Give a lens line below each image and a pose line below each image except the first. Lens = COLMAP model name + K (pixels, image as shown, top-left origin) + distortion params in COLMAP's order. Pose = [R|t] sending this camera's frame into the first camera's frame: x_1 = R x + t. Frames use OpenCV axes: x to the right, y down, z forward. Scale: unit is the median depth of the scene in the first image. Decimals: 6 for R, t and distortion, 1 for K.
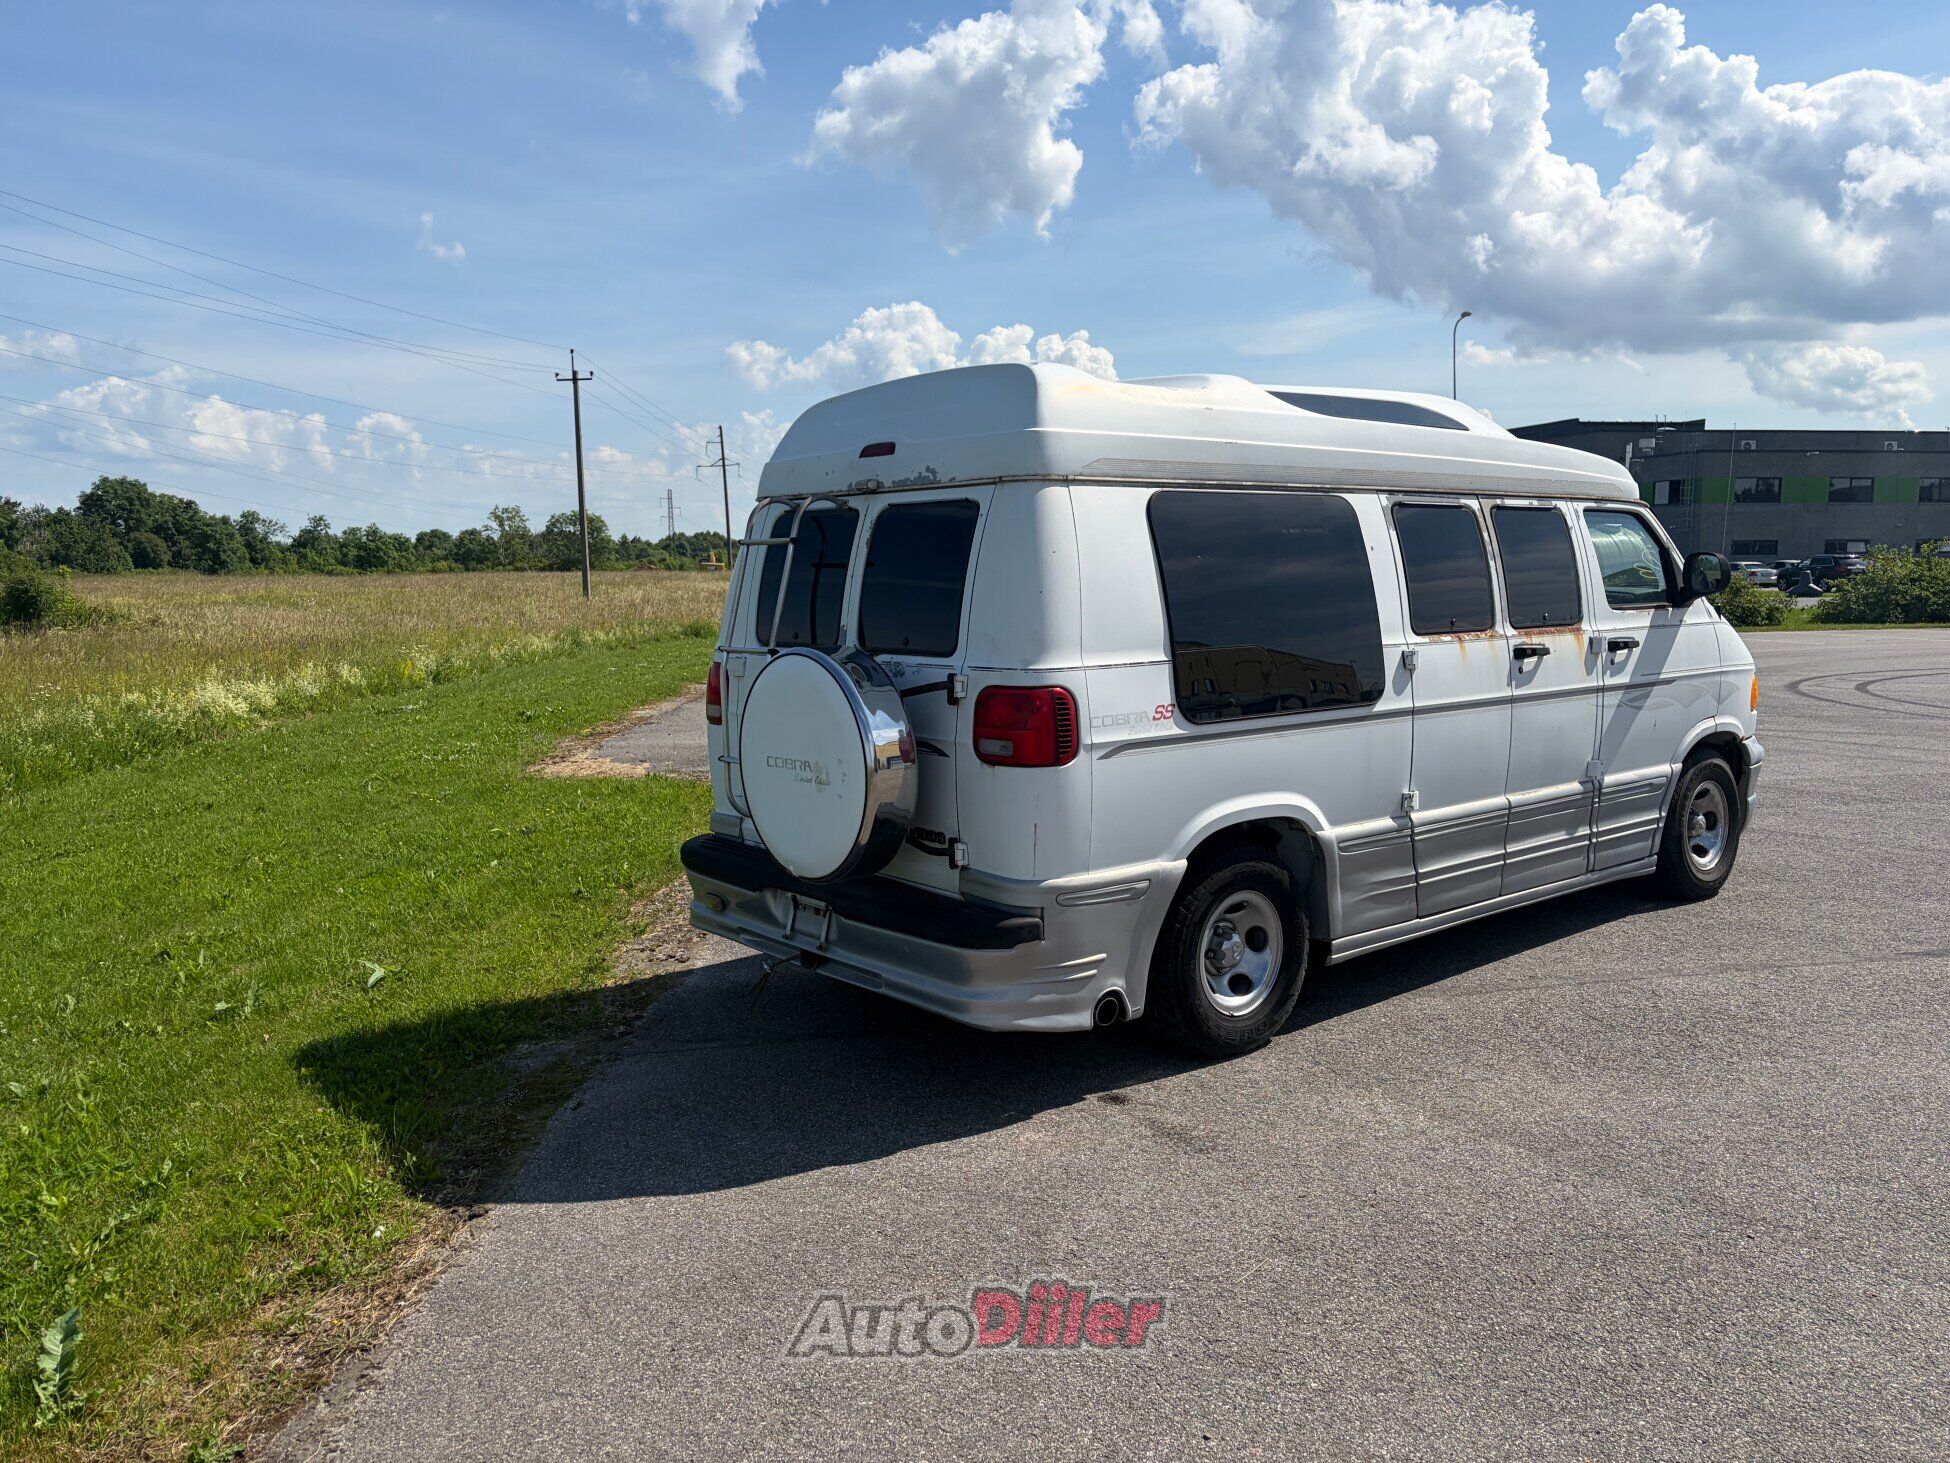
lens RADIAL K [[1506.0, 0, 975.0], [0, 1506.0, 731.5], [0, 0, 1]] dist [0.007431, 0.002163]
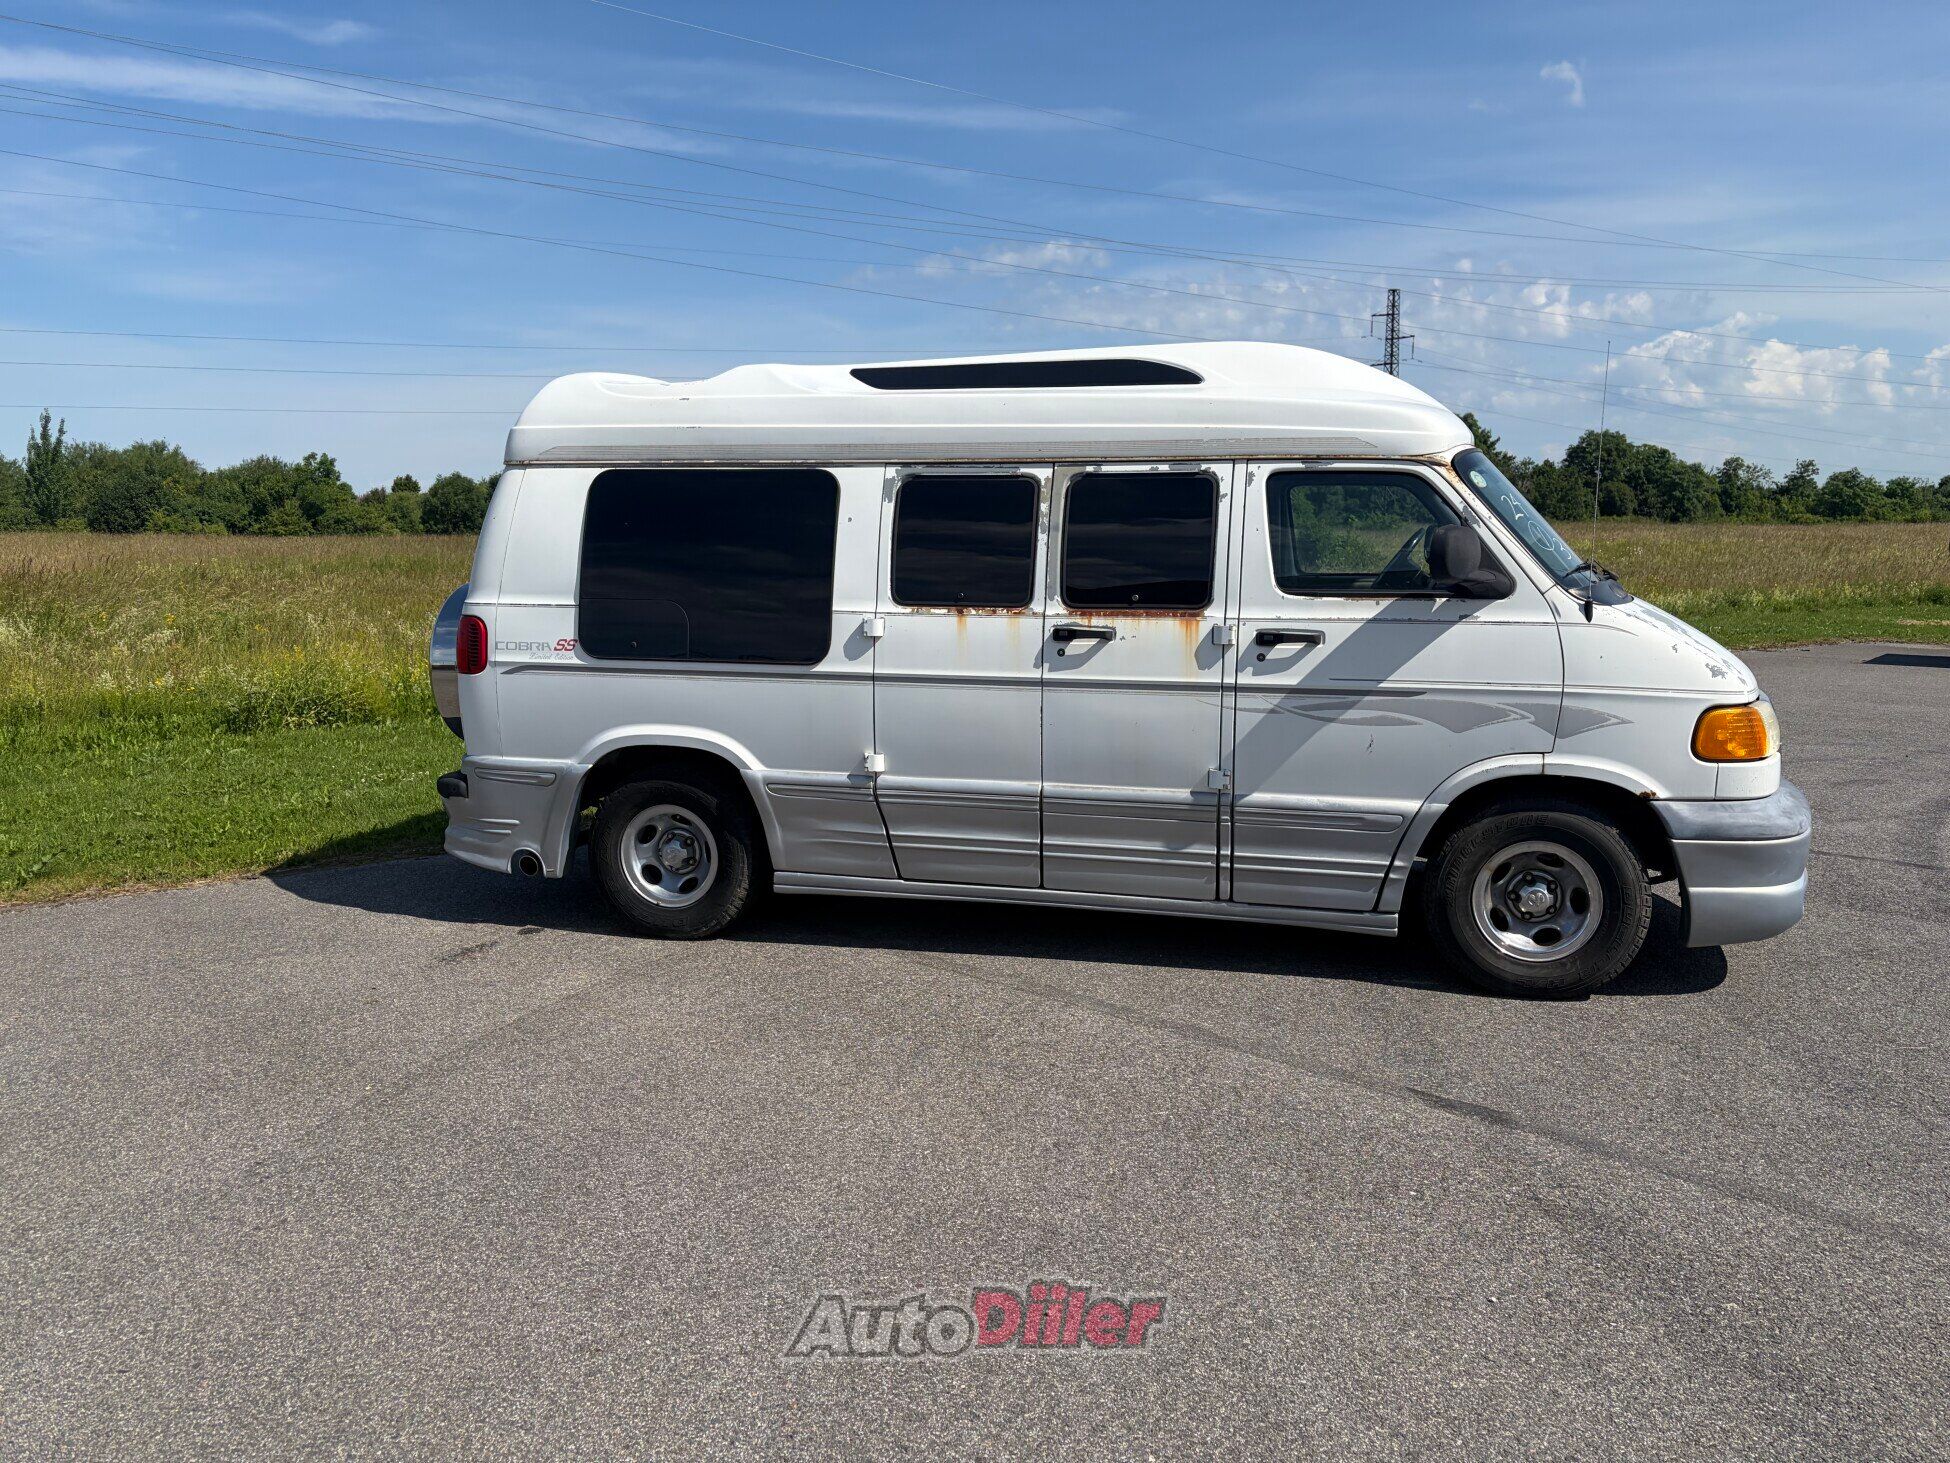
lens RADIAL K [[1472.0, 0, 968.0], [0, 1472.0, 738.2], [0, 0, 1]] dist [0.096559, -0.117406]
pose [[0.575326, 0.129002, -0.807687, 1.007010], [-0.096454, 0.991294, 0.089622, -0.060213], [0.812217, 0.026343, 0.582761, 0.399621]]
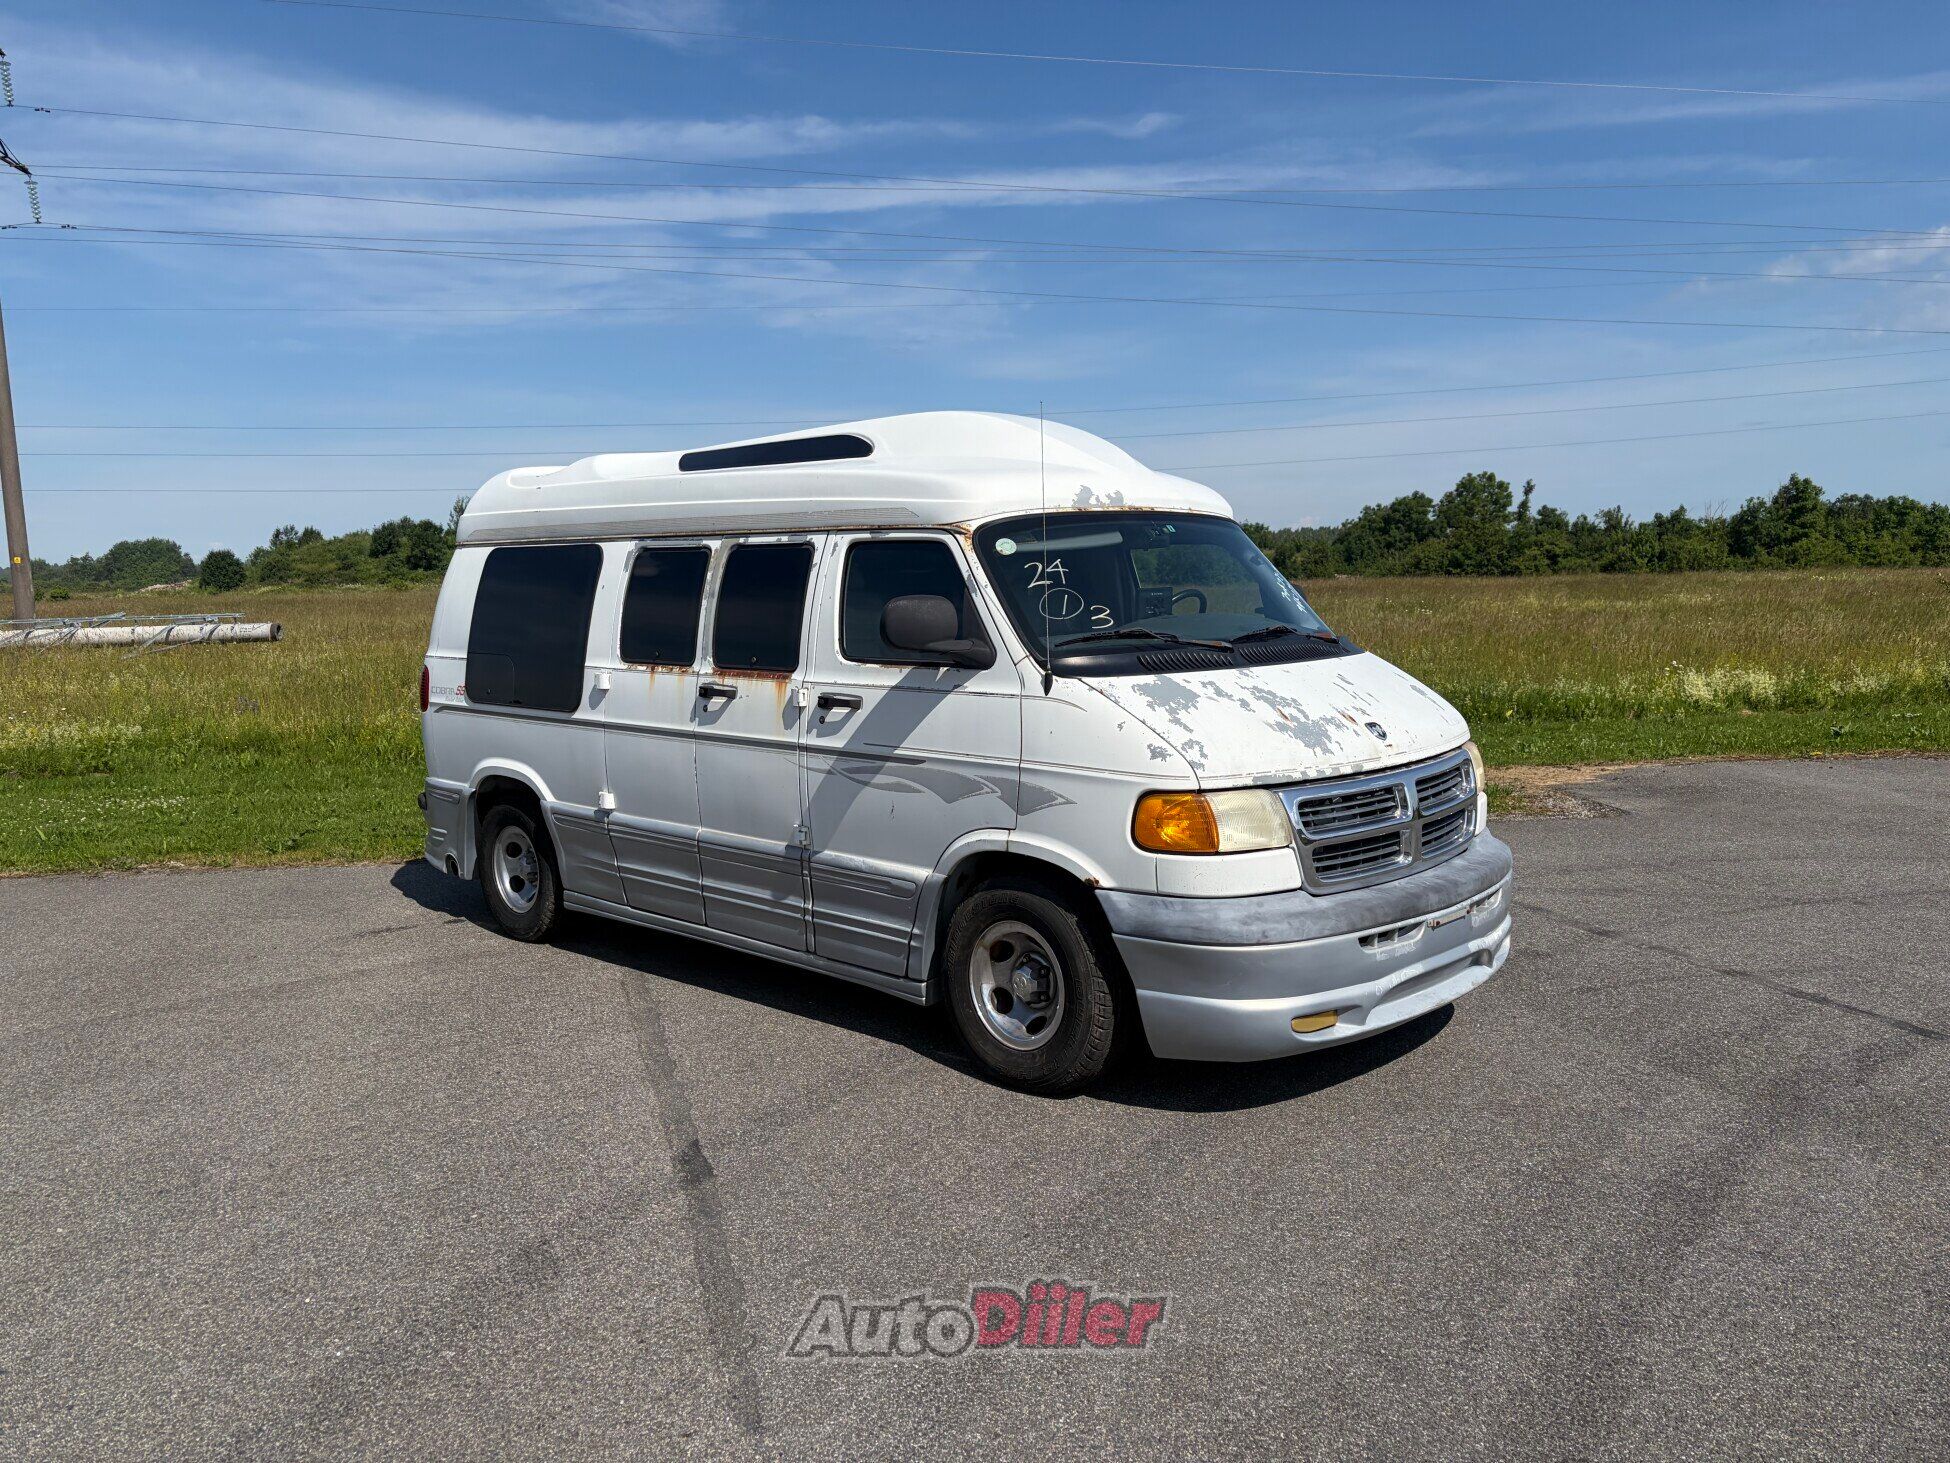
lens RADIAL K [[1472.0, 0, 968.0], [0, 1472.0, 738.2], [0, 0, 1]] dist [0.096559, -0.117406]
pose [[0.109218, 0.120750, -0.986656, 1.282105], [-0.096130, 0.989225, 0.110423, -0.138792], [0.989359, 0.082787, 0.119649, 0.995259]]
